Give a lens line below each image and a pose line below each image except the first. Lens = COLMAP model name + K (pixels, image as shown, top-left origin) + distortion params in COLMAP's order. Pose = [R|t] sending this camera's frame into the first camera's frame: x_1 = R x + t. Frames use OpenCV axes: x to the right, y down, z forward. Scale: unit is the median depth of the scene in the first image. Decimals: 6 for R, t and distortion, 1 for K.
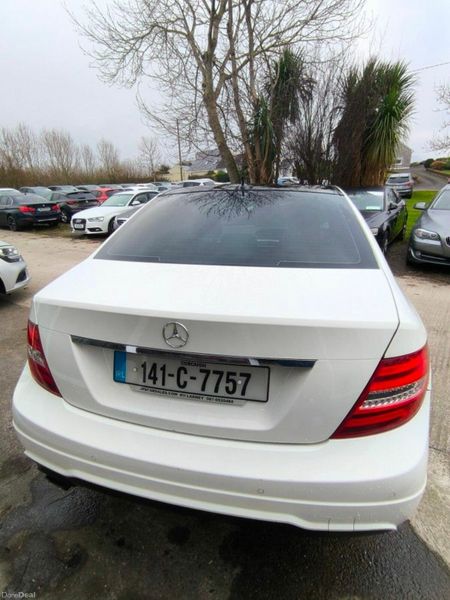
lens RADIAL K [[330.9, 0, 225.0], [0, 330.9, 300.0], [0, 0, 1]] dist [0.025472, 0.000428]
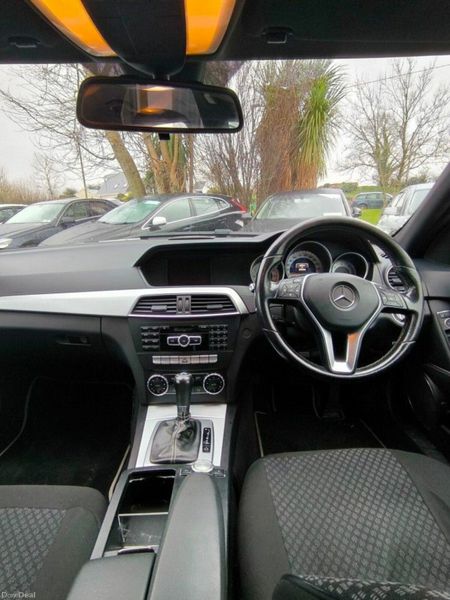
lens RADIAL K [[330.9, 0, 225.0], [0, 330.9, 300.0], [0, 0, 1]] dist [0.025472, 0.000428]
pose [[0.969859, -0.071261, 0.233014, 0.029259], [0.086452, 0.994701, -0.055632, -0.047677], [-0.227815, 0.074100, 0.970881, 0.231315]]
